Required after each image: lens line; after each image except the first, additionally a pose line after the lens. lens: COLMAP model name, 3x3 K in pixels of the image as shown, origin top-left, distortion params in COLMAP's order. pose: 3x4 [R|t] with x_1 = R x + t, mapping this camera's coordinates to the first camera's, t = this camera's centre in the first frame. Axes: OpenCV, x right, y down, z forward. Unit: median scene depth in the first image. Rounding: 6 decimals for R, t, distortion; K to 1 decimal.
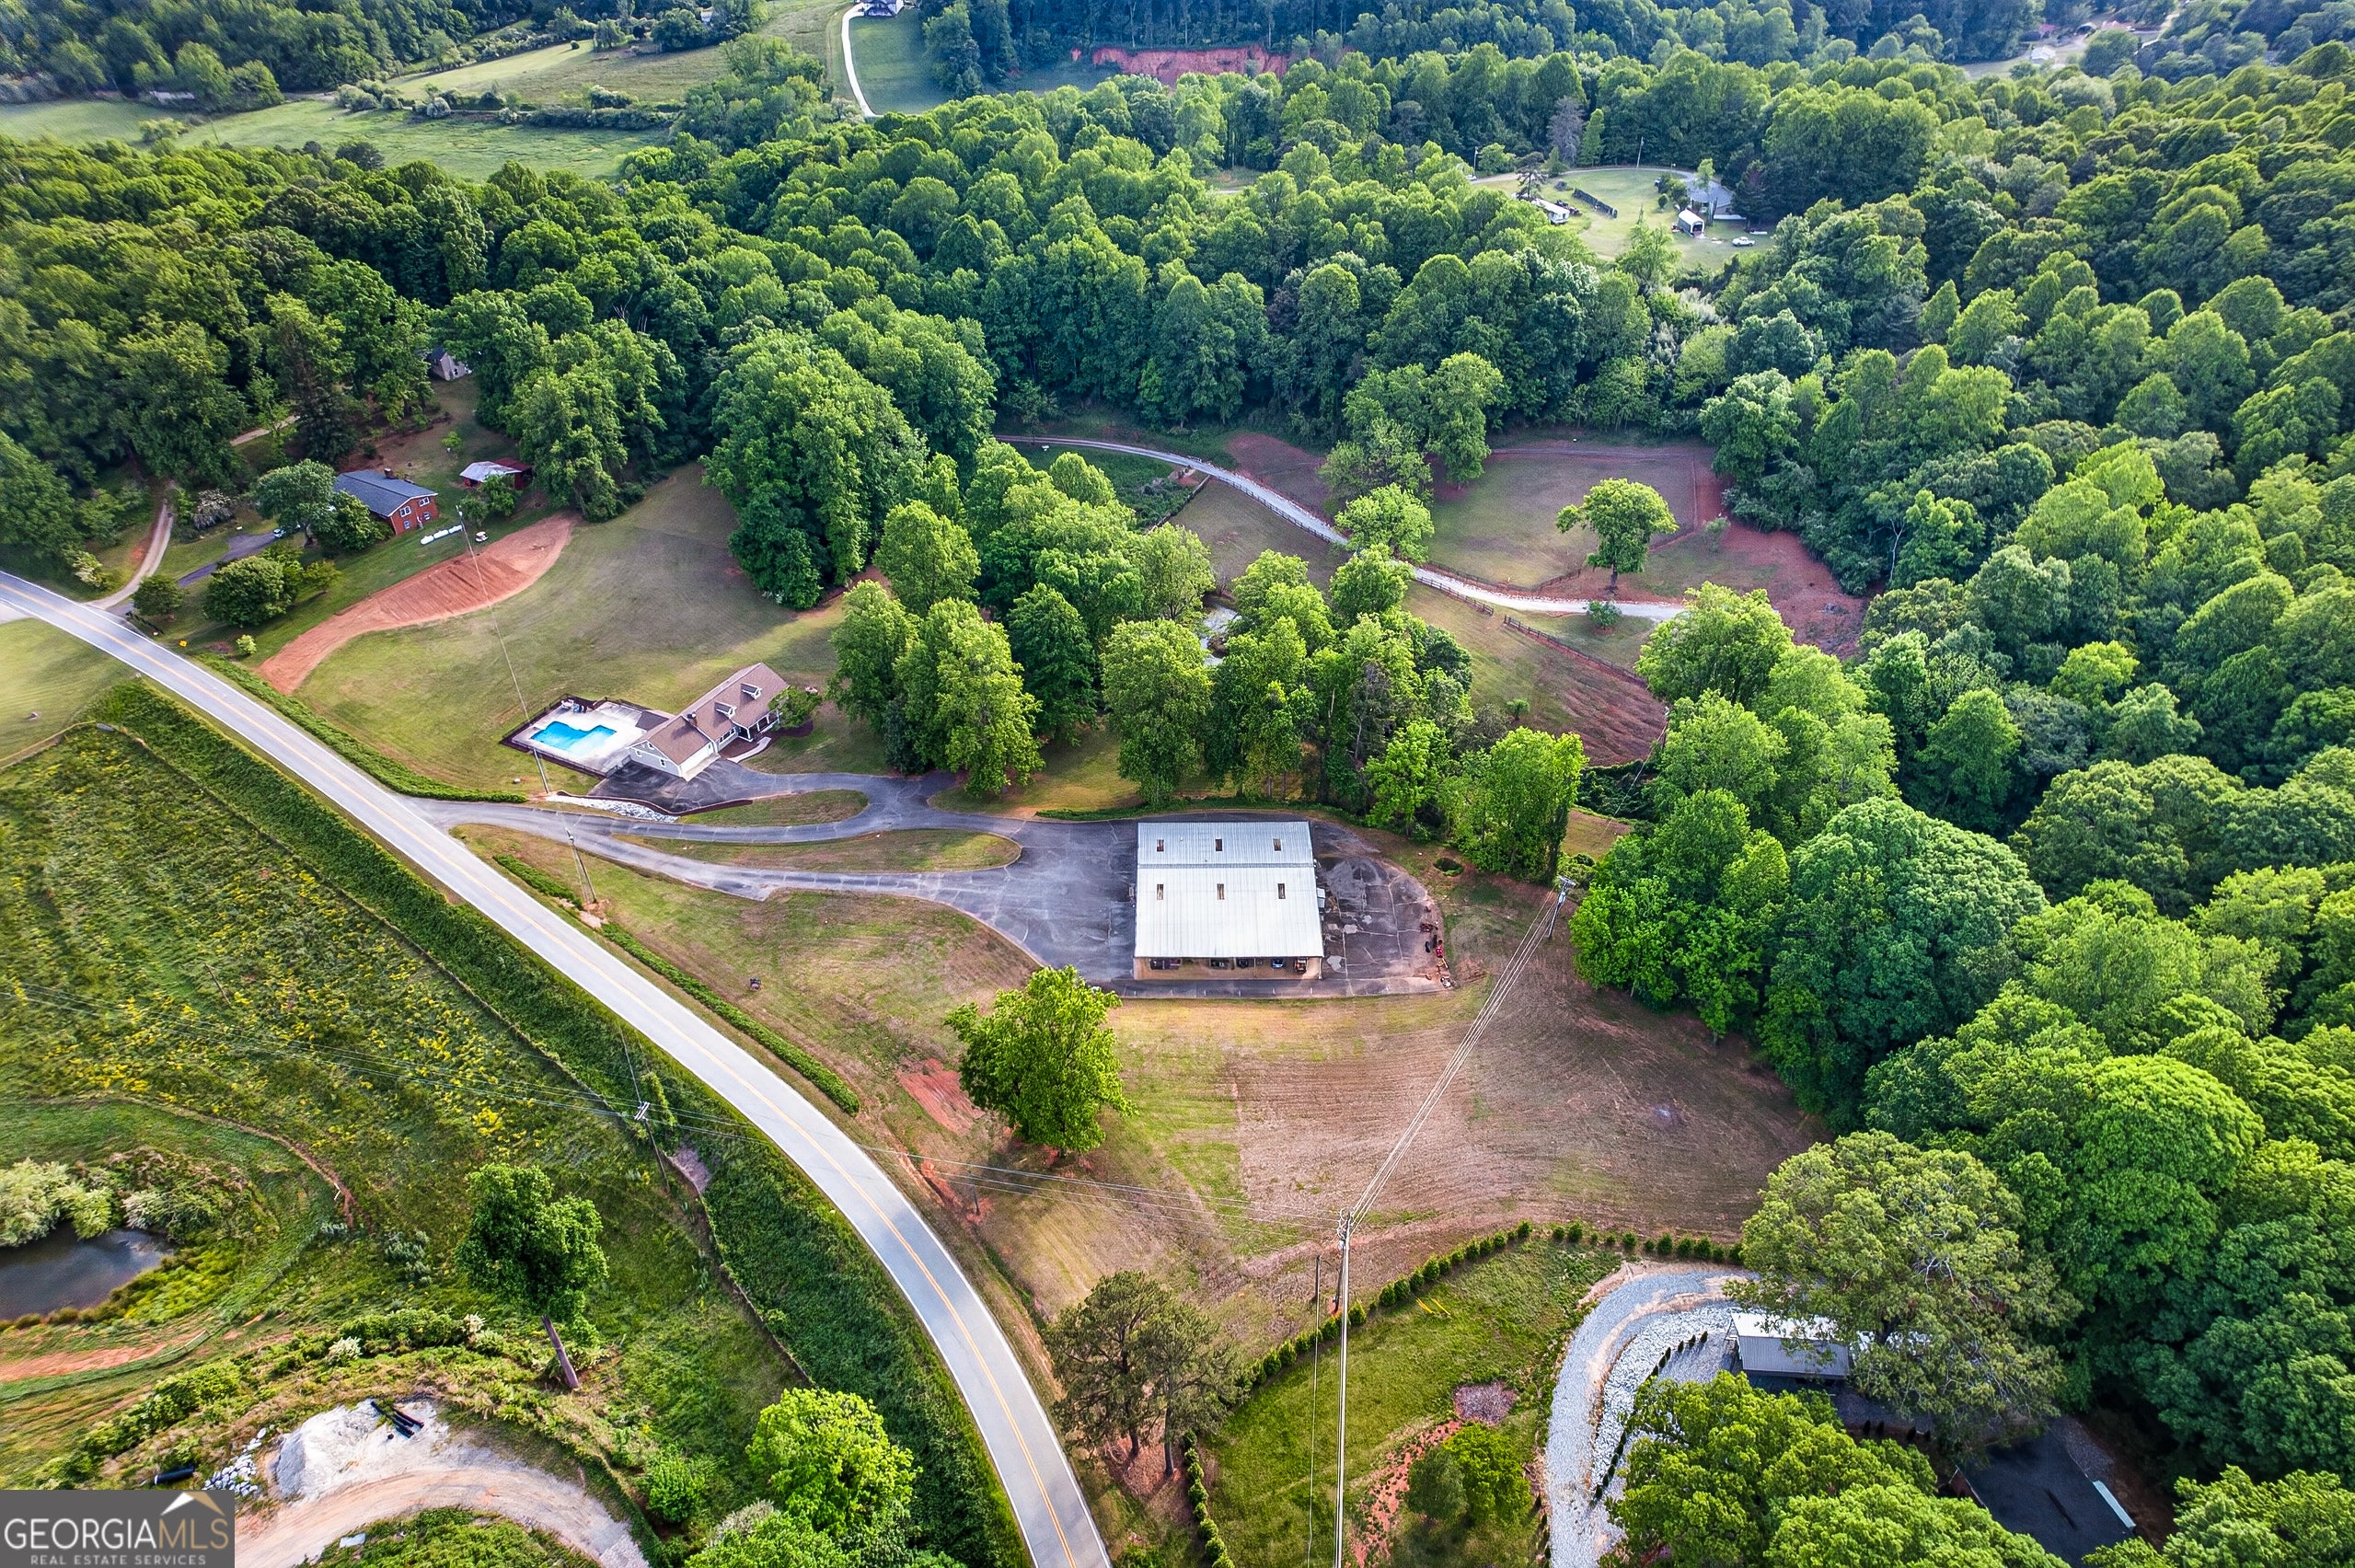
lens RADIAL K [[1508.2, 0, 1177.5], [0, 1508.2, 784.0], [0, 0, 1]] dist [-0.062067, 0.058018]
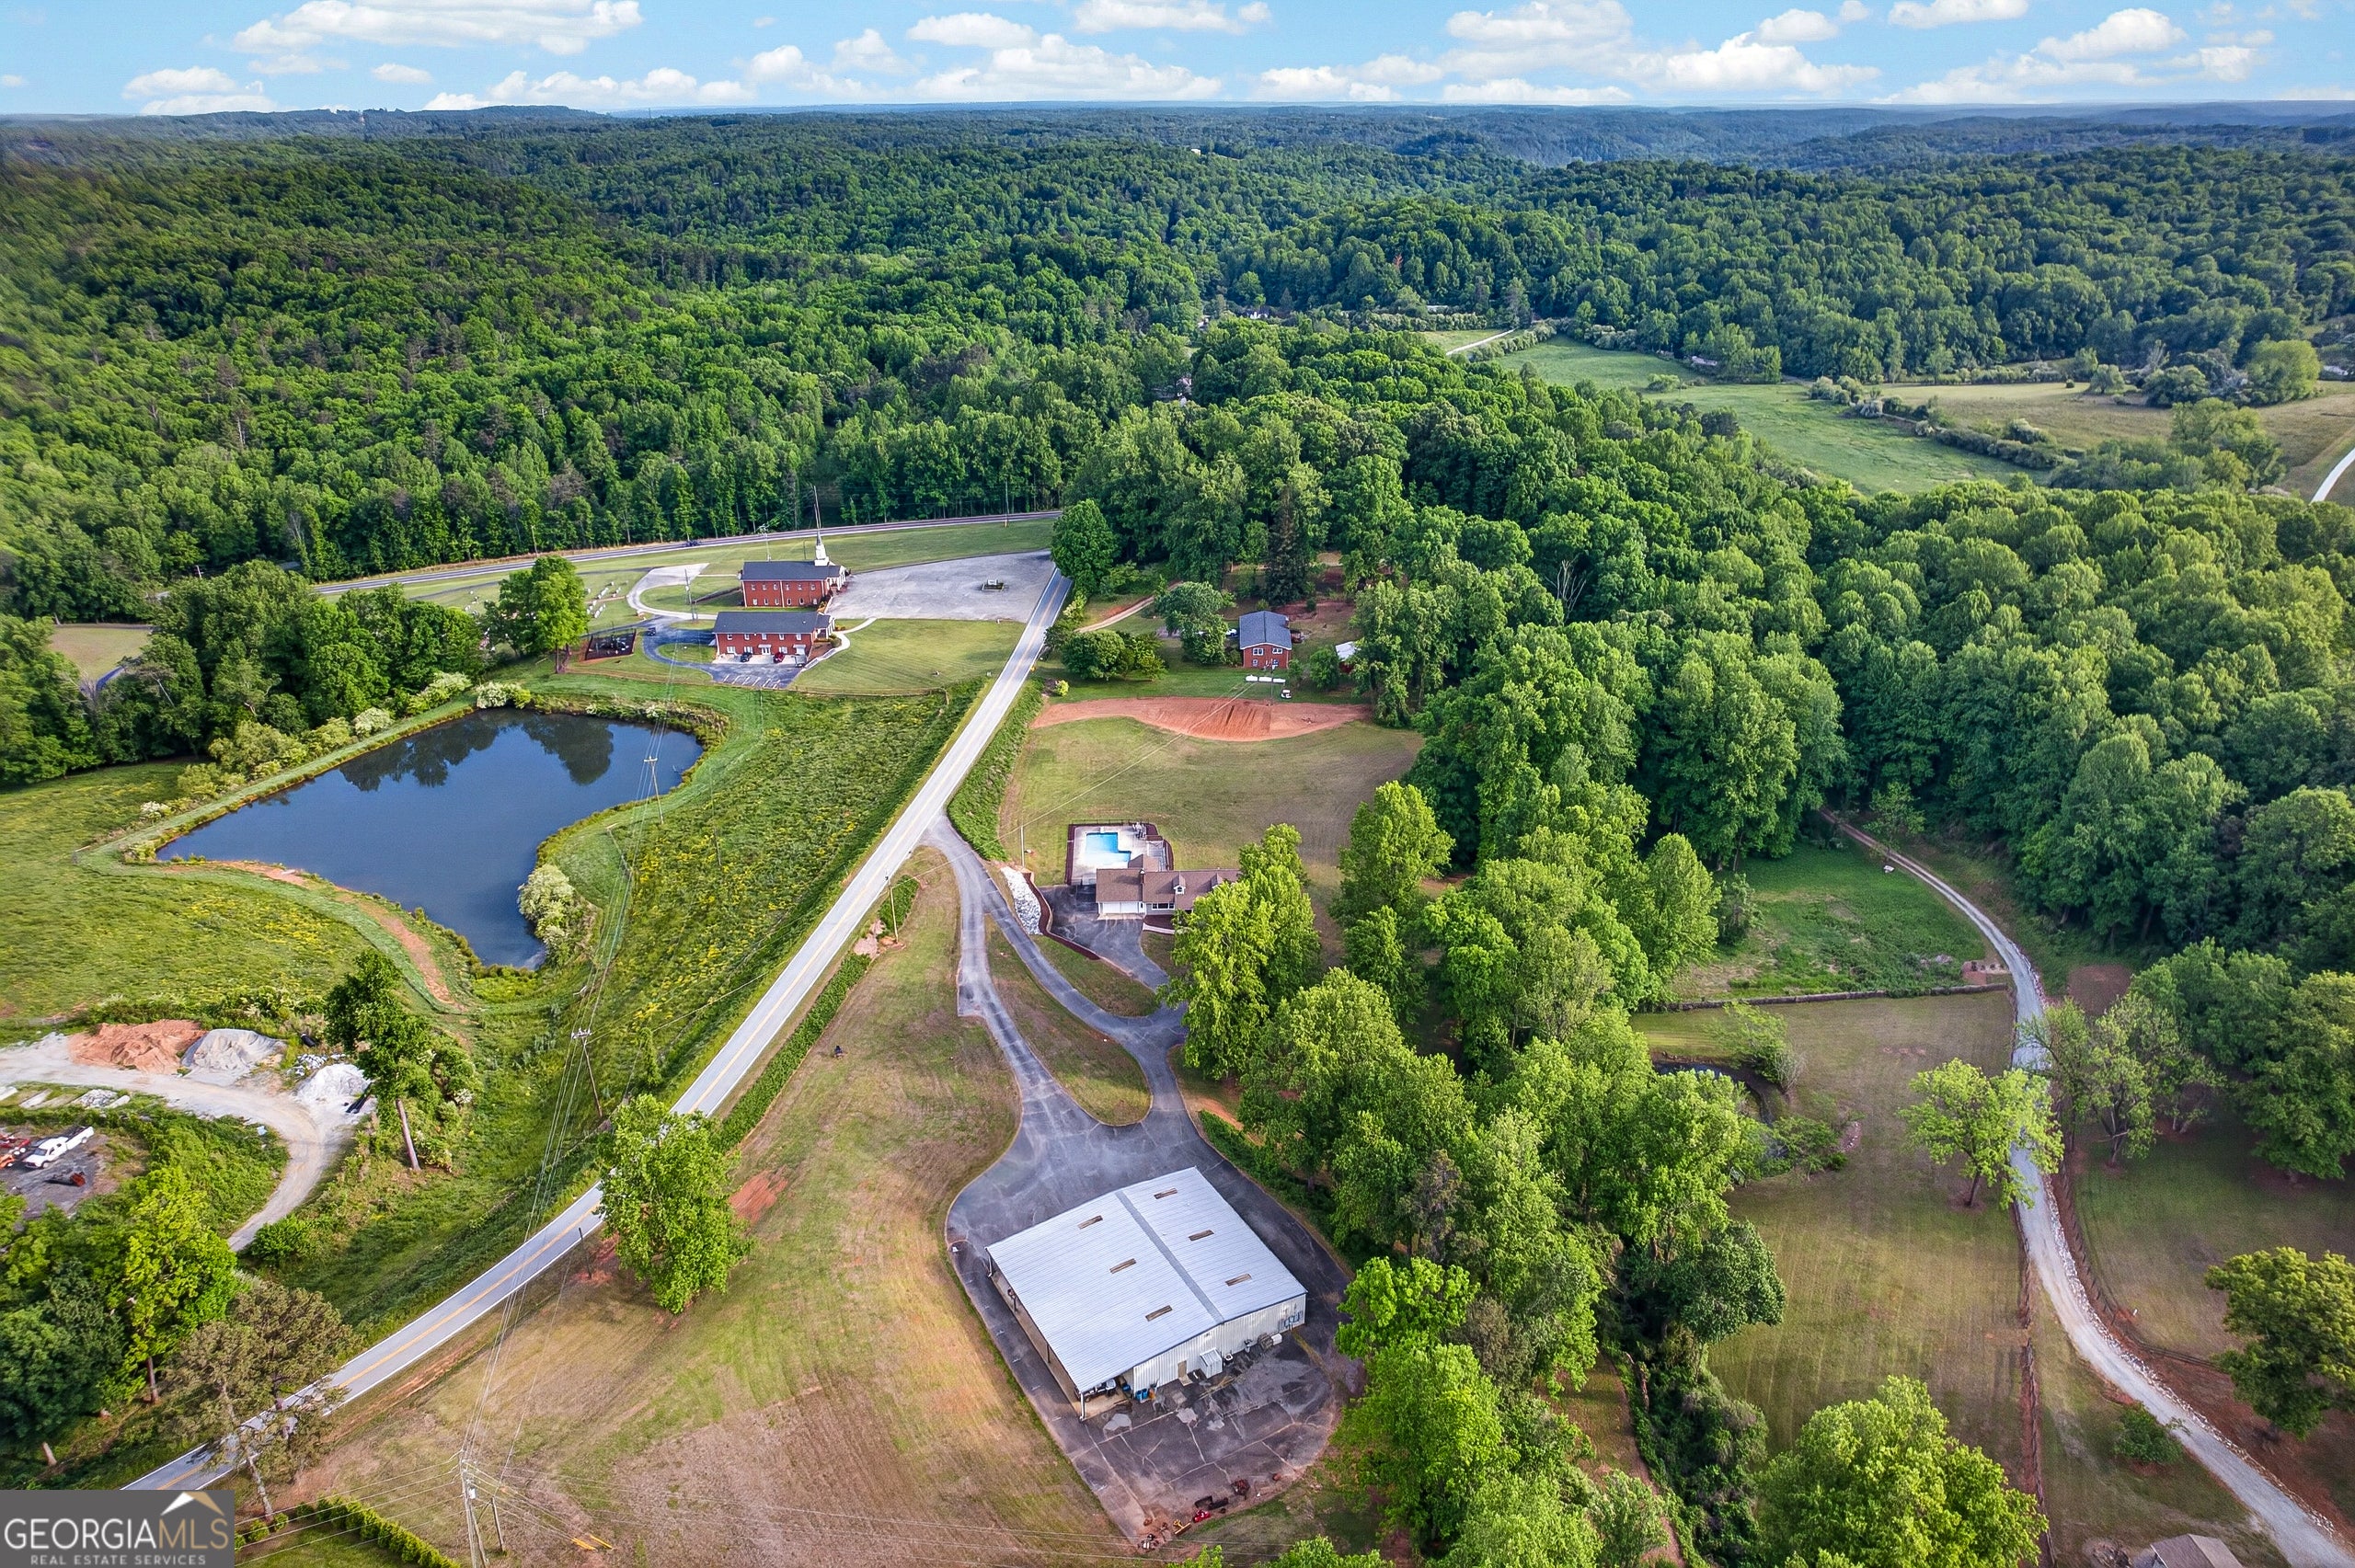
lens RADIAL K [[1508.1, 0, 1177.5], [0, 1508.1, 784.0], [0, 0, 1]] dist [-0.062067, 0.058018]
pose [[0.487771, 0.374578, -0.788524, 0.553437], [-0.517786, 0.851363, 0.084133, -0.222276], [0.702835, 0.367249, 0.609222, 0.394835]]
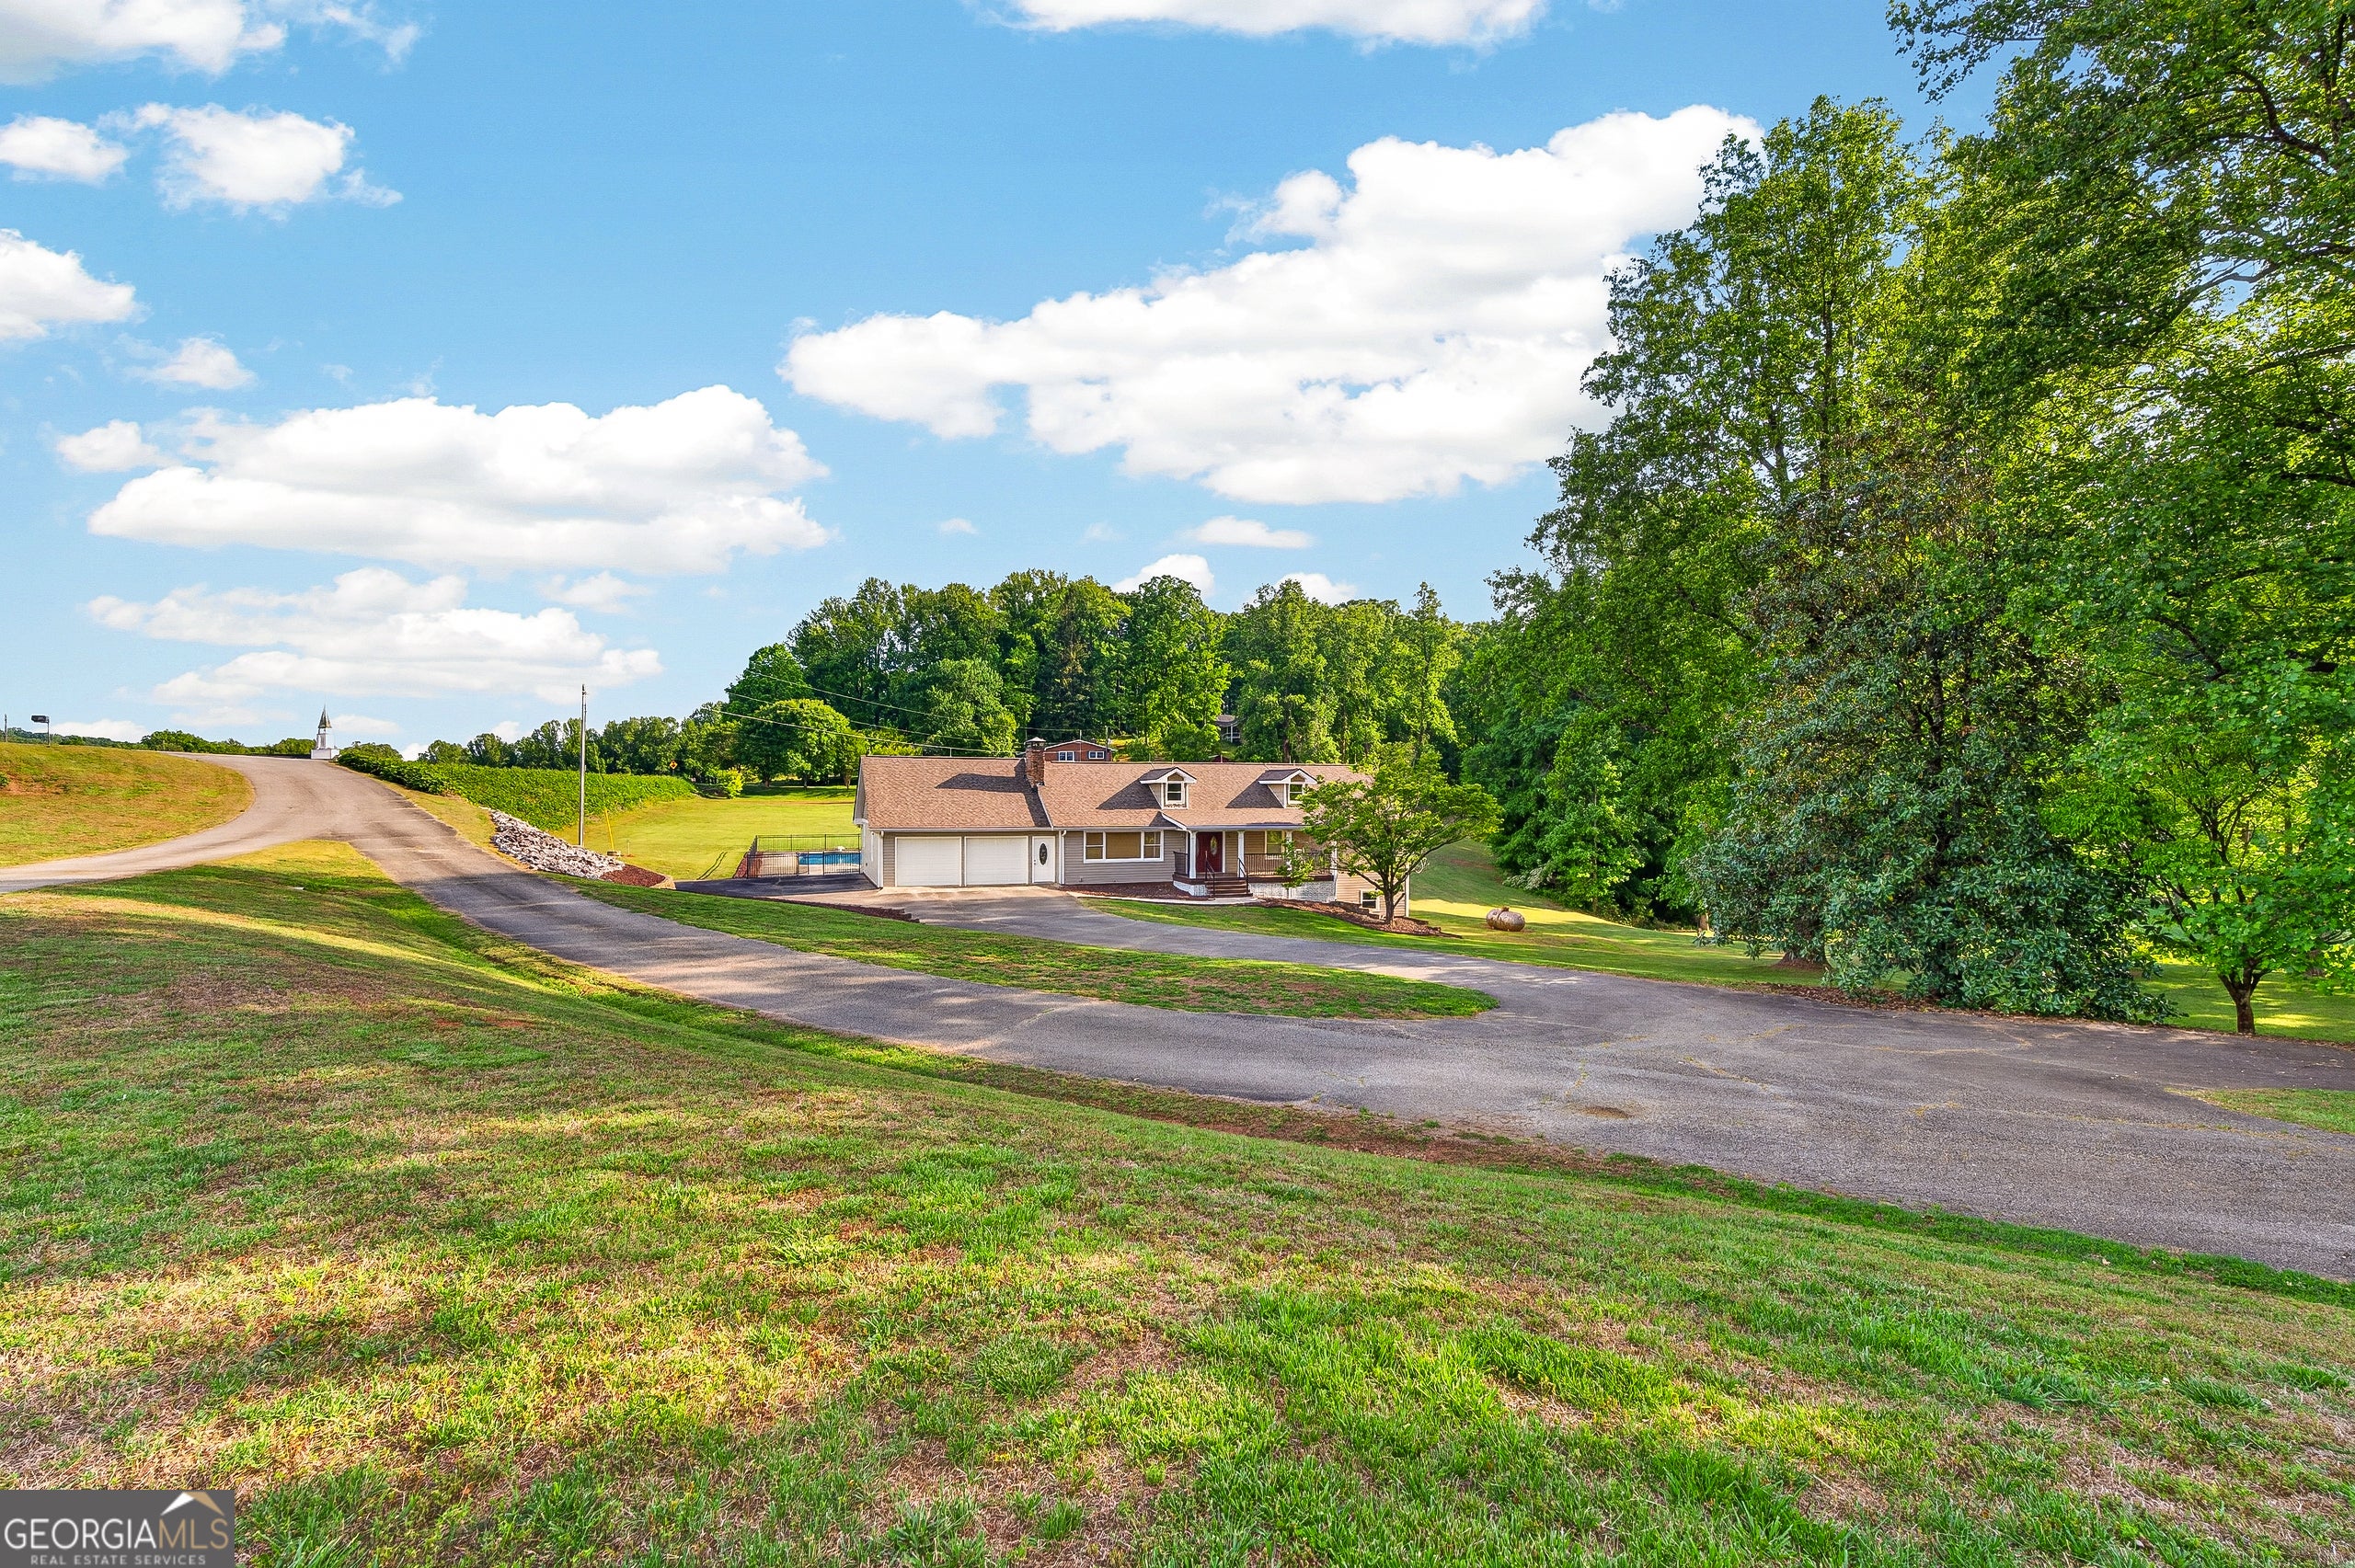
lens RADIAL K [[1062.8, 0, 1181.4], [0, 1062.8, 789.6], [0, 0, 1]] dist [-0.015921, 0.014249]
pose [[0.745010, 0.010779, -0.666966, -0.178956], [-0.403605, 0.803363, -0.437848, 0.047185], [0.531096, 0.595393, 0.602864, 0.996804]]
